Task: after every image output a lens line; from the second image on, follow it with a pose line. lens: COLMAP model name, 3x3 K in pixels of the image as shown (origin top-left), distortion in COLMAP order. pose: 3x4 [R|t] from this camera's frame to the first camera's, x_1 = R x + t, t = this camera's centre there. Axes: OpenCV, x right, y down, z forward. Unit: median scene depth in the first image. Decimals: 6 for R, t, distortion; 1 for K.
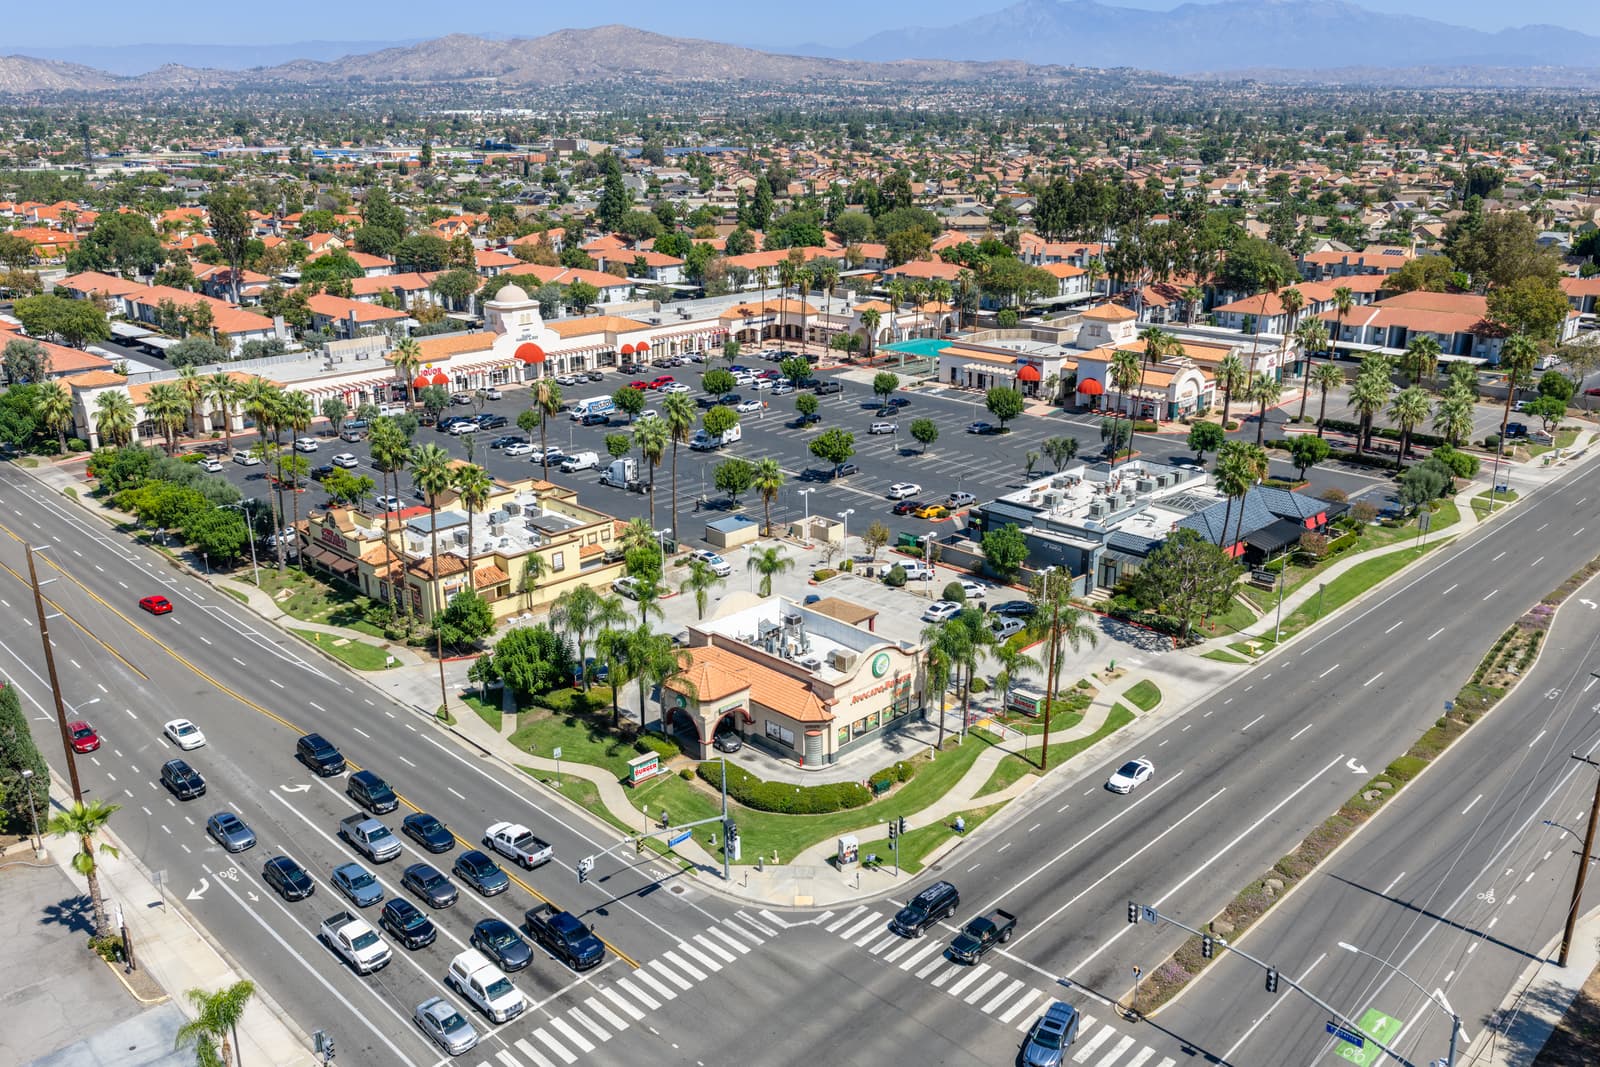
lens RADIAL K [[1318.7, 0, 806.3], [0, 1318.7, 539.9], [0, 0, 1]] dist [0.039579, -0.031179]
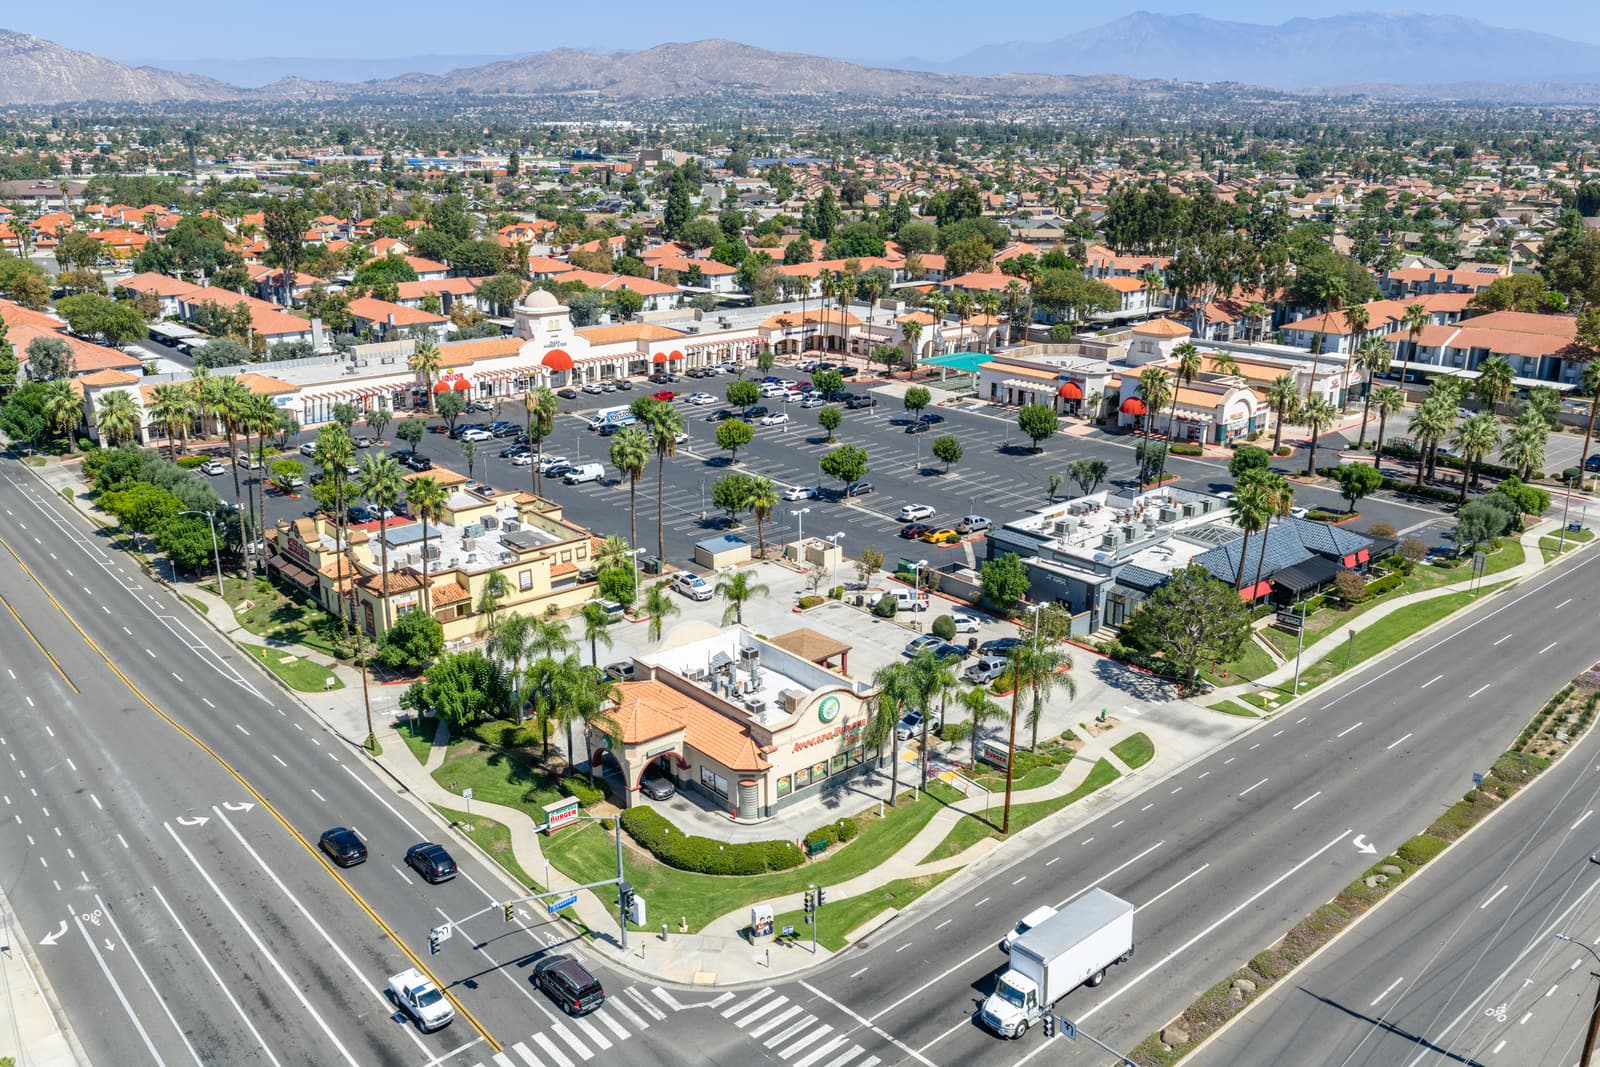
lens RADIAL K [[1318.7, 0, 806.0], [0, 1318.7, 533.4], [0, 0, 1]] dist [0.039579, -0.031179]
pose [[0.997388, 0.026656, -0.067133, 0.053659], [-0.027580, 0.999537, -0.012888, -0.007460], [0.066759, 0.014706, 0.997661, 0.051217]]
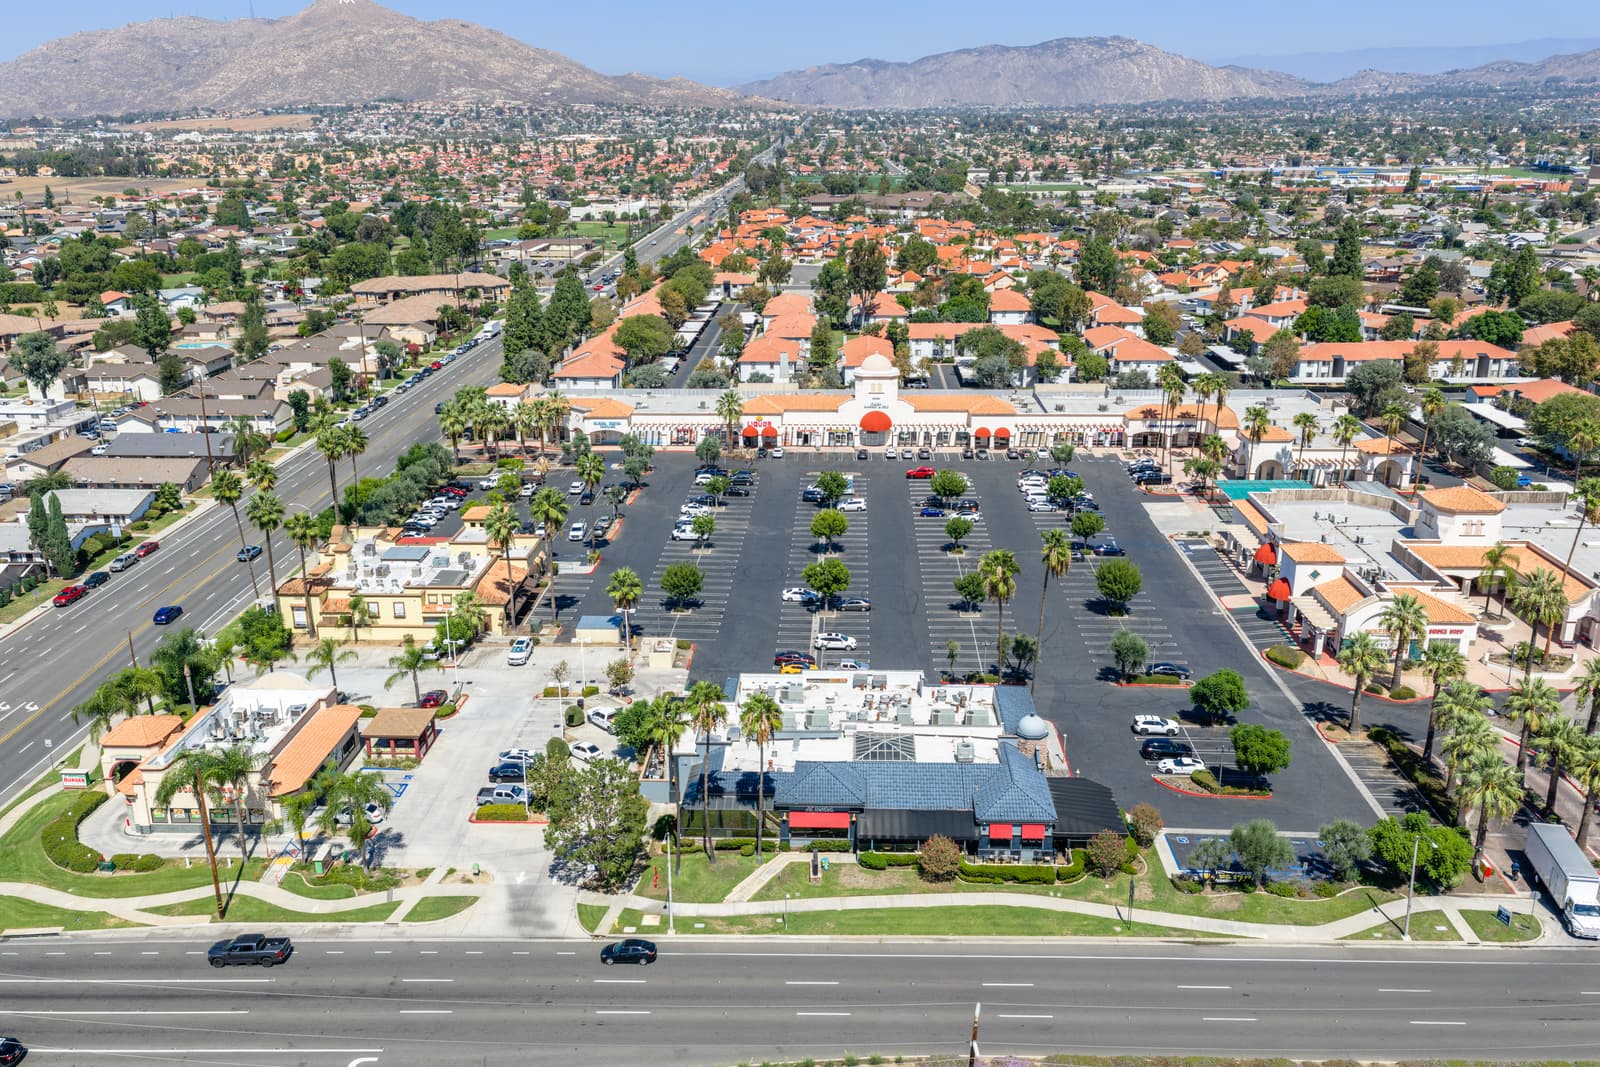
lens RADIAL K [[1318.7, 0, 803.3], [0, 1318.7, 530.5], [0, 0, 1]] dist [0.039579, -0.031179]
pose [[0.681960, 0.223706, -0.696338, 0.618877], [-0.228922, 0.969525, 0.087274, -0.170567], [0.694640, 0.099890, 0.712388, 0.292869]]
